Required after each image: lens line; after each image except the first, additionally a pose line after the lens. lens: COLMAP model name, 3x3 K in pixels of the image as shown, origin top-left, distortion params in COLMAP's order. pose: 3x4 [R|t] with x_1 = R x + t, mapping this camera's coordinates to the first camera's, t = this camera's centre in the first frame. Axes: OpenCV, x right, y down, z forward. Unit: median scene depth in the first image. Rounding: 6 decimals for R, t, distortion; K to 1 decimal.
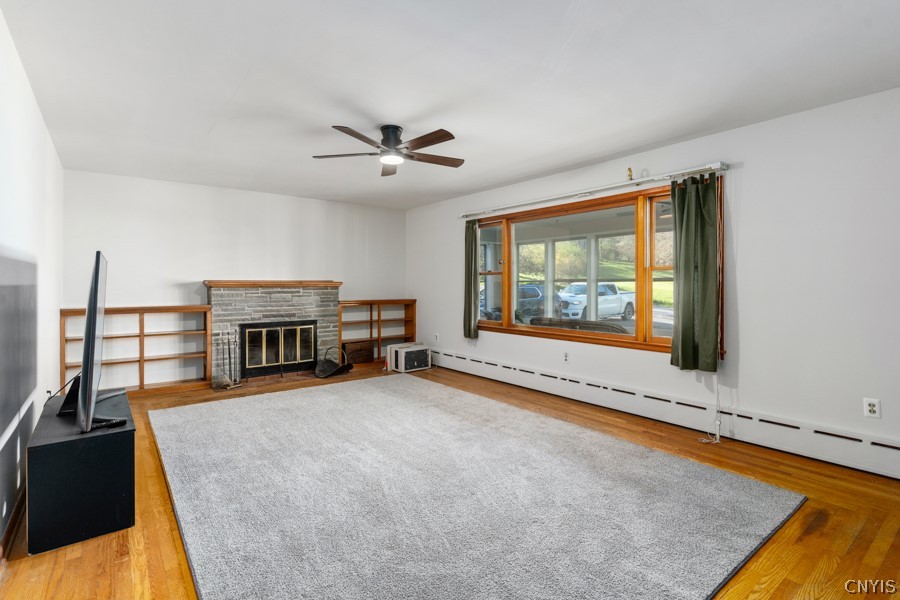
lens RADIAL K [[439.9, 0, 454.1], [0, 439.9, 301.2], [0, 0, 1]] dist [0.000211, -0.000377]
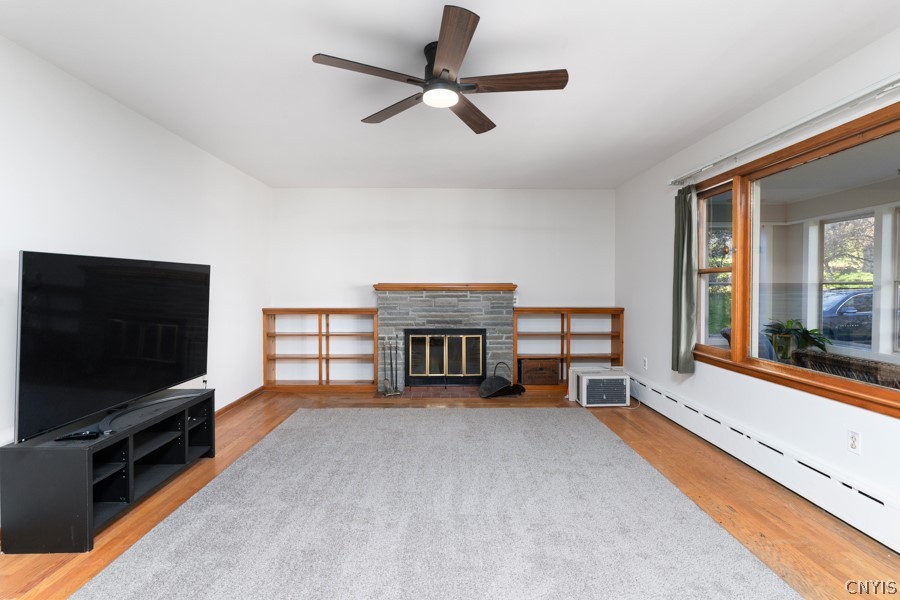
lens RADIAL K [[439.9, 0, 448.2], [0, 439.9, 304.2], [0, 0, 1]] dist [0.000211, -0.000377]
pose [[0.788210, 0.025612, -0.614873, 0.168036], [-0.023908, 0.999654, 0.010991, -0.014003], [0.614941, 0.006037, 0.788550, 0.296019]]
